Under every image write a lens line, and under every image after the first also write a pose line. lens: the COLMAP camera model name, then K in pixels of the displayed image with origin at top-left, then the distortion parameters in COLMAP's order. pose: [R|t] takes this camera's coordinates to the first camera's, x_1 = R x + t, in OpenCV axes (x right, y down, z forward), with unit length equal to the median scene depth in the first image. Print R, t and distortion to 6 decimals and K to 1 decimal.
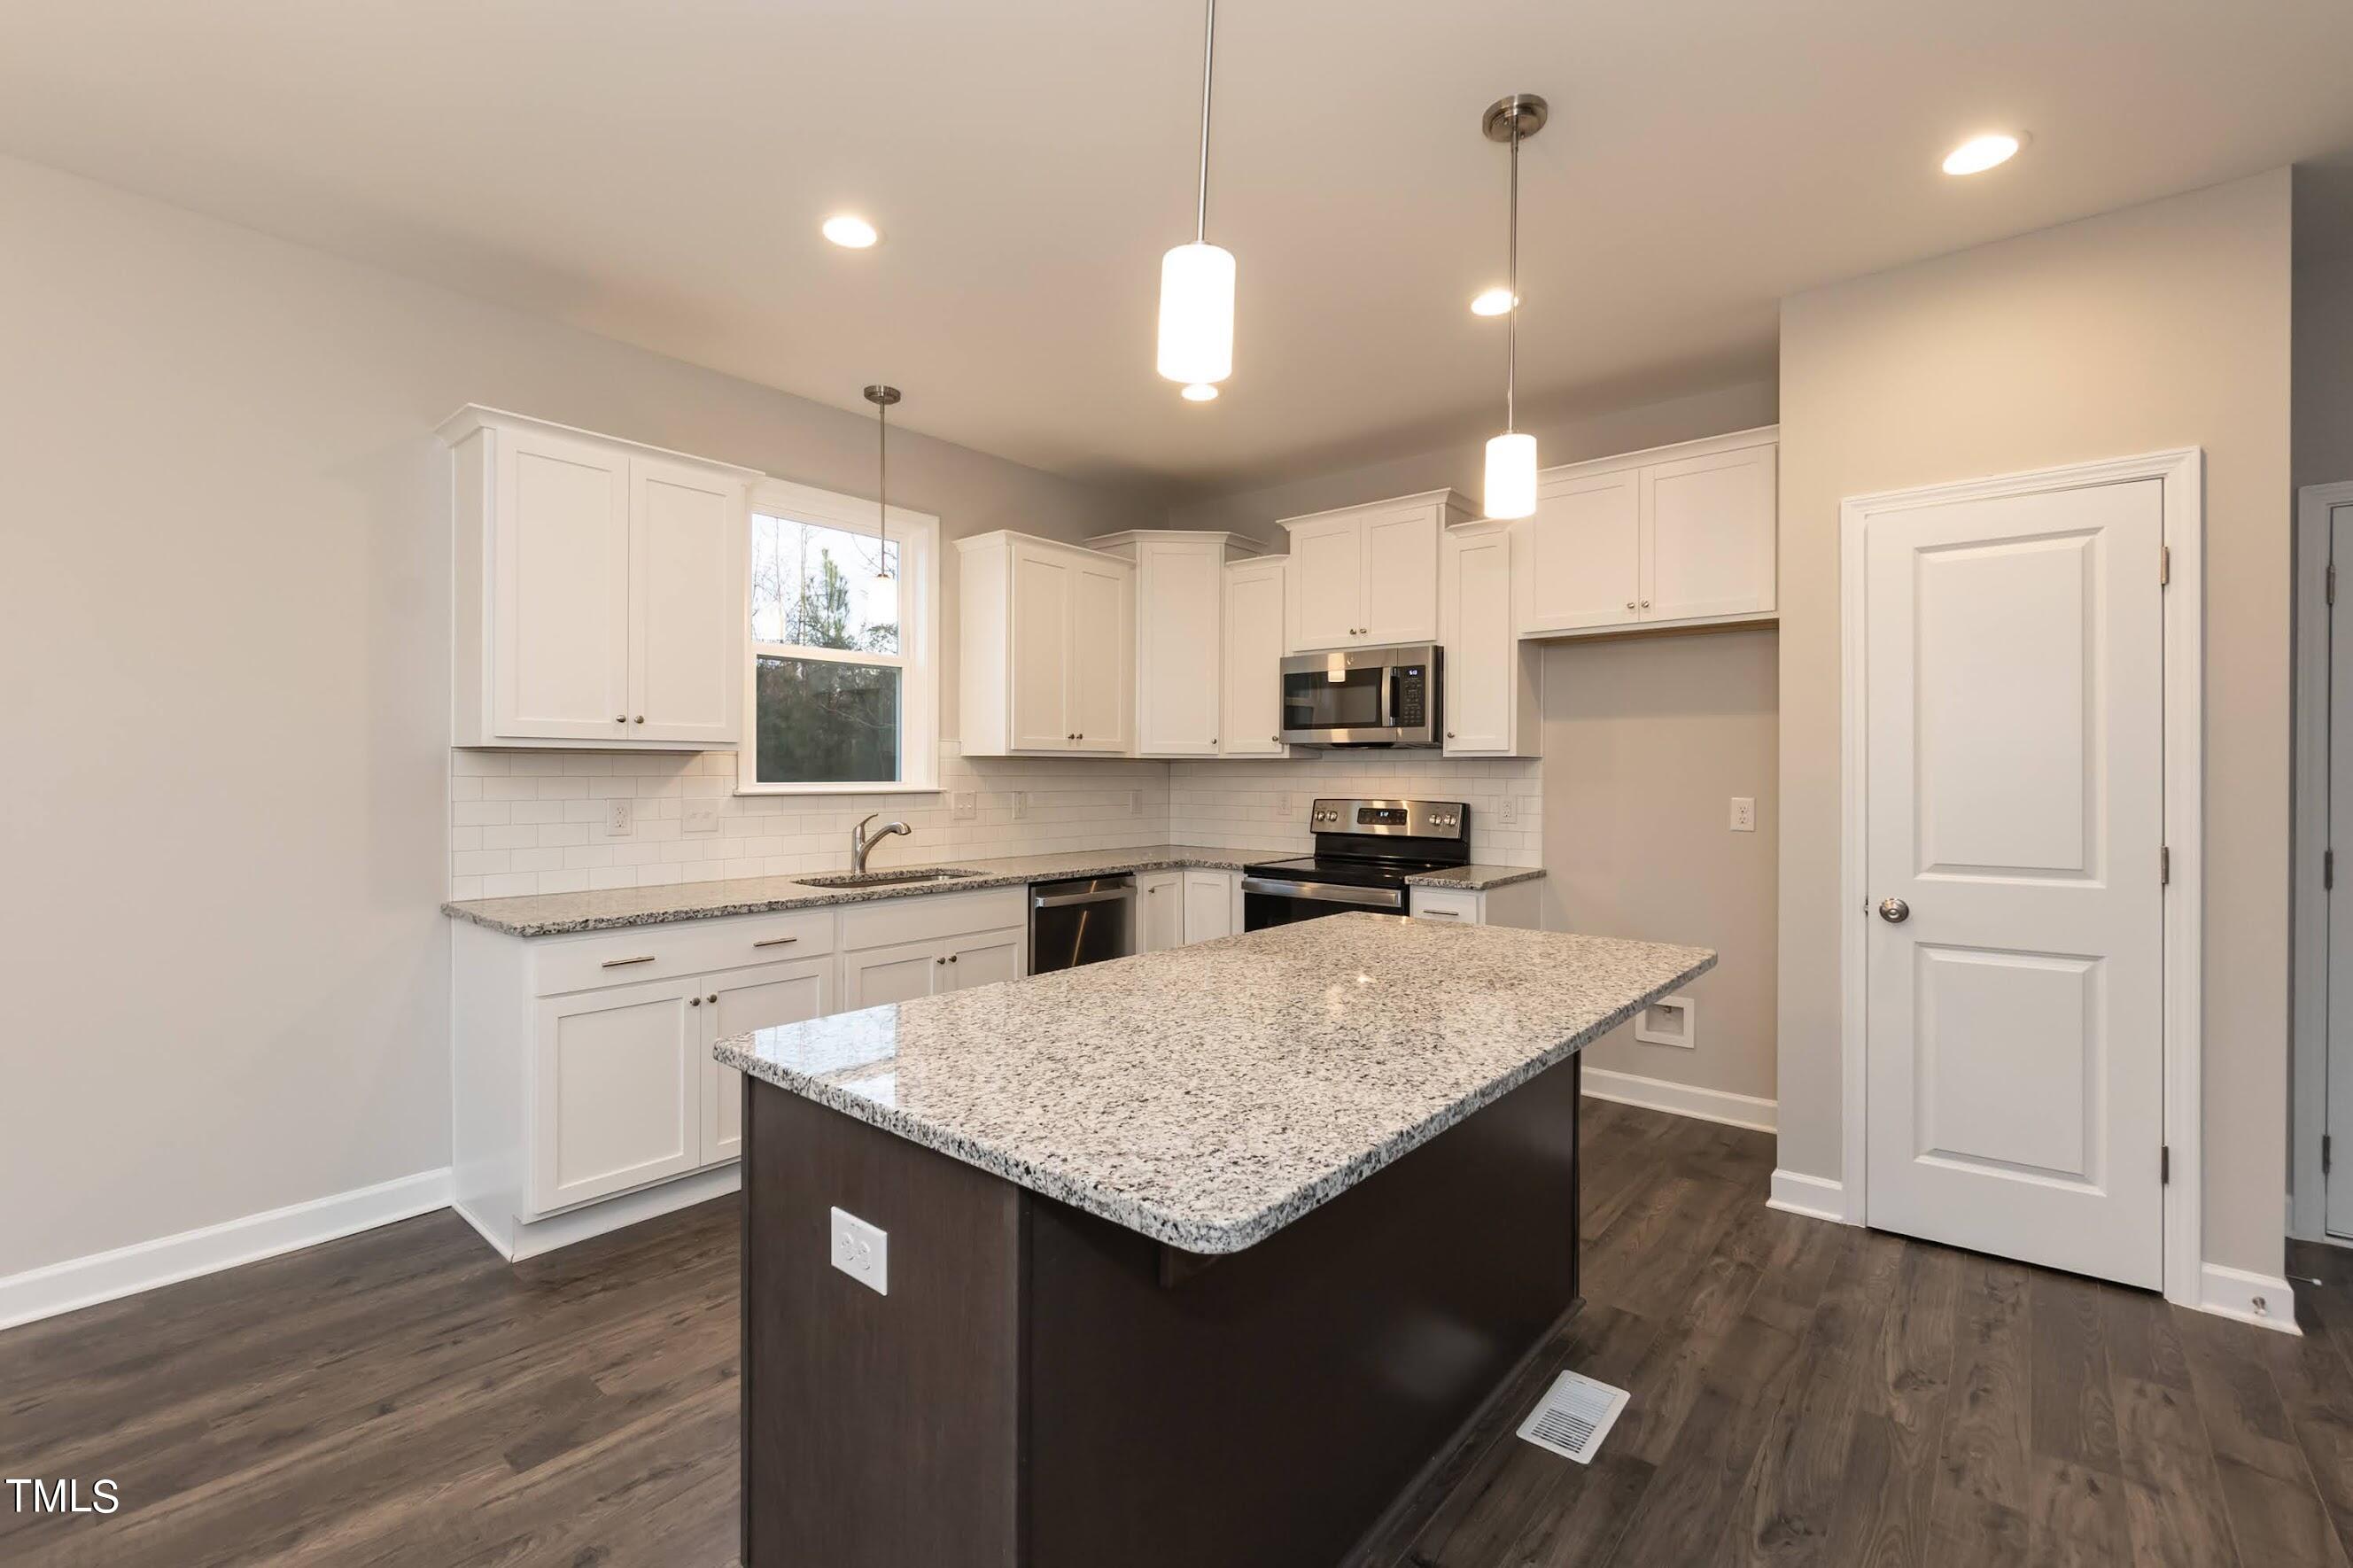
lens RADIAL K [[1012.6, 0, 1168.1], [0, 1012.6, 779.5], [0, 0, 1]] dist [-0.007052, -0.000332]
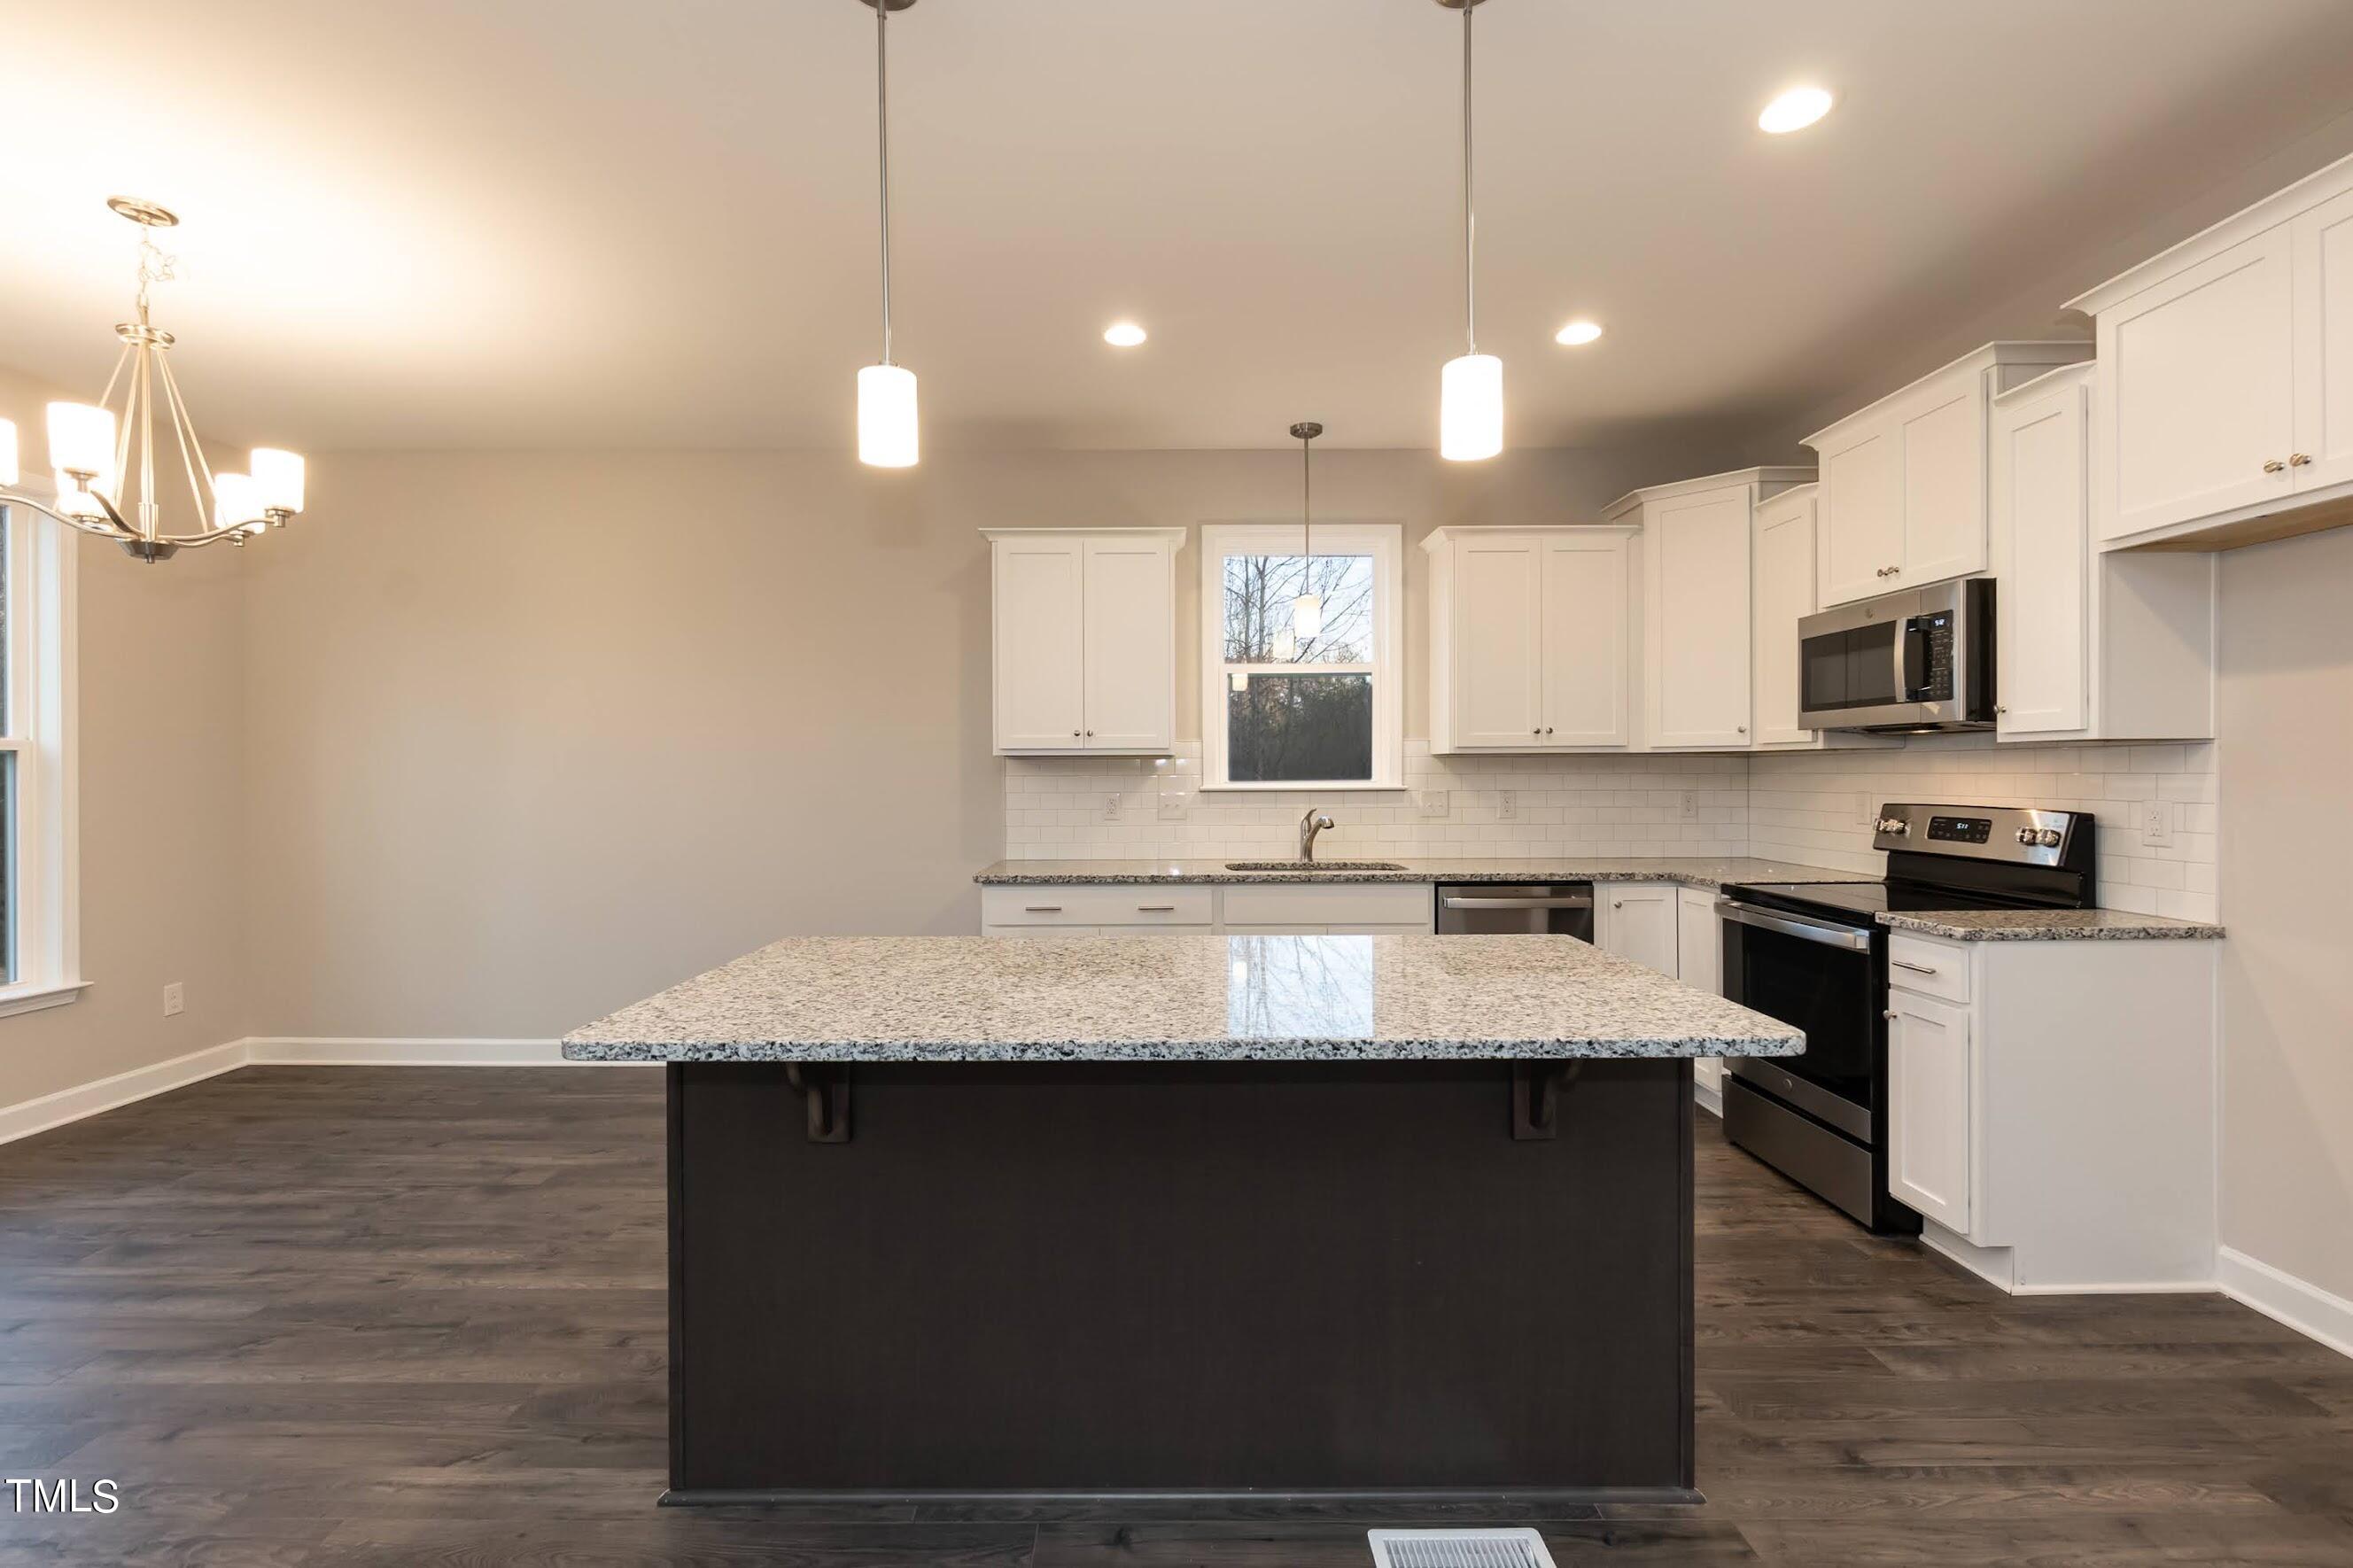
lens RADIAL K [[1012.6, 0, 1147.4], [0, 1012.6, 778.7], [0, 0, 1]] dist [-0.007052, -0.000332]
pose [[0.646361, -0.001378, -0.763030, 0.419695], [0.001870, 0.999998, -0.000222, 0.000958], [0.763029, -0.001284, 0.646363, 0.139336]]
